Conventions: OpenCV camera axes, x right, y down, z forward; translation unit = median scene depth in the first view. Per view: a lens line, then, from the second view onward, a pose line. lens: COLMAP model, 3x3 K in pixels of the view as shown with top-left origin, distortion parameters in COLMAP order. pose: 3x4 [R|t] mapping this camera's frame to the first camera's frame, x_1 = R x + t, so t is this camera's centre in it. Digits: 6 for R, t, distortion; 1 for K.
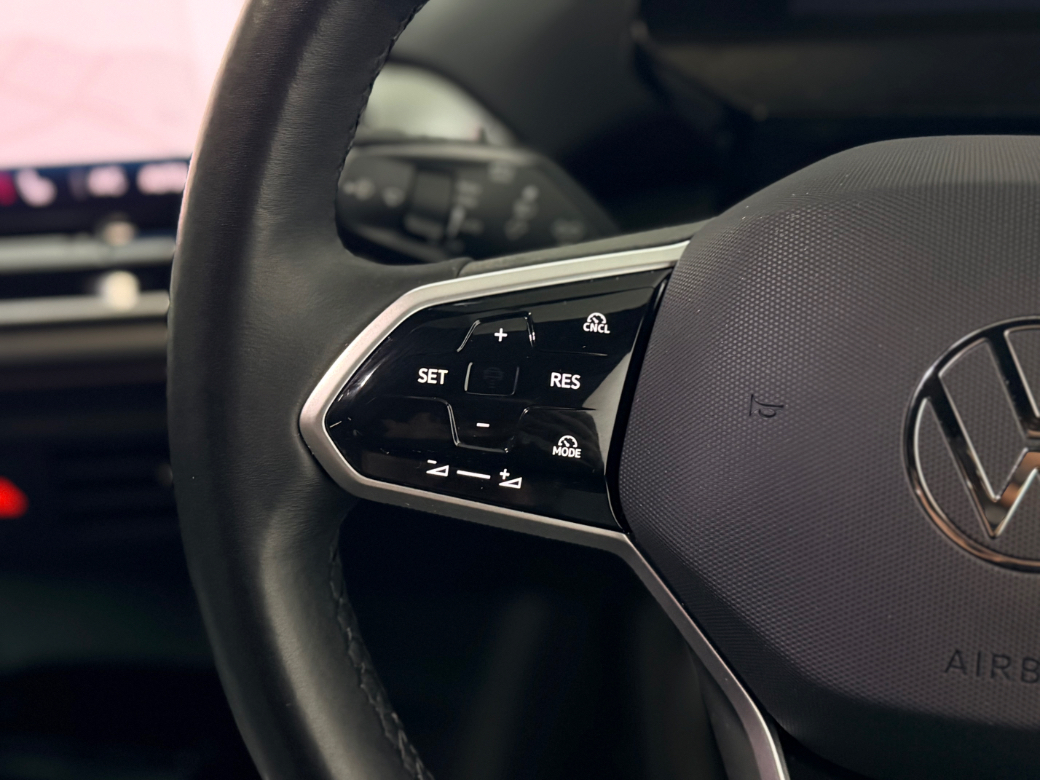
lens RADIAL K [[1423.9, 0, 518.5], [0, 1423.9, 388.9], [0, 0, 1]] dist [0.119793, 0.000000]
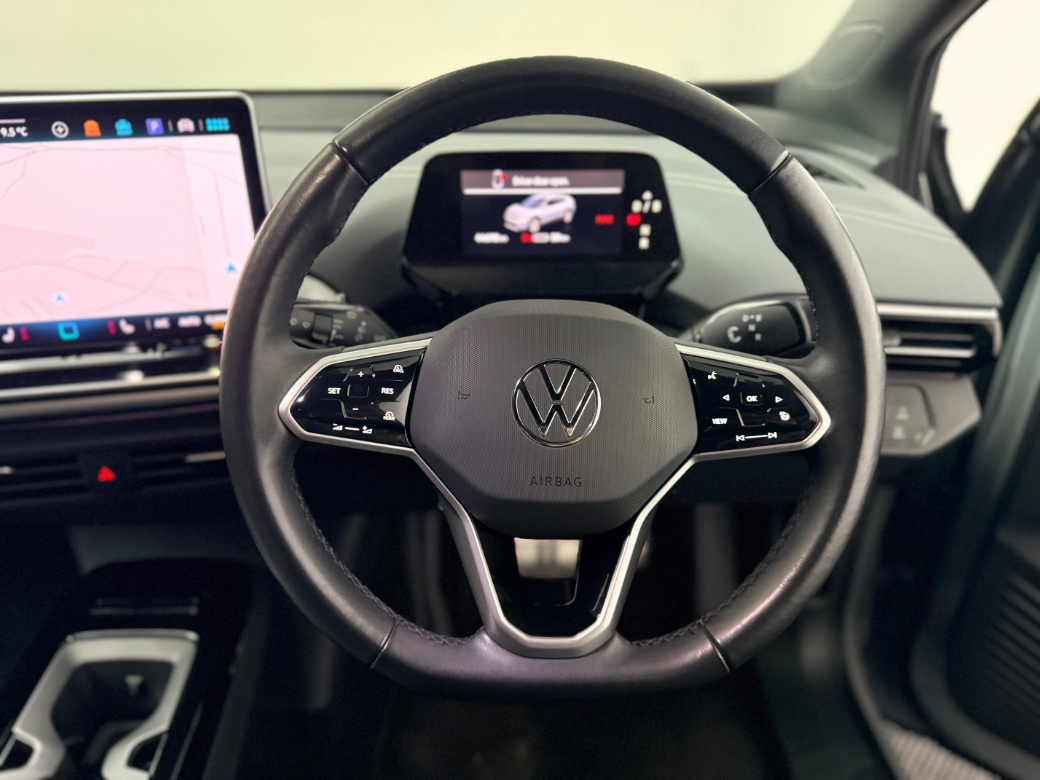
lens RADIAL K [[725.7, 0, 520.6], [0, 725.7, 390.8], [0, 0, 1]] dist [0.011125, -0.002086]
pose [[0.964903, -0.029436, 0.260952, -0.074605], [0.047417, 0.996894, -0.062878, 0.084702], [-0.258291, 0.073045, 0.963302, -0.319984]]
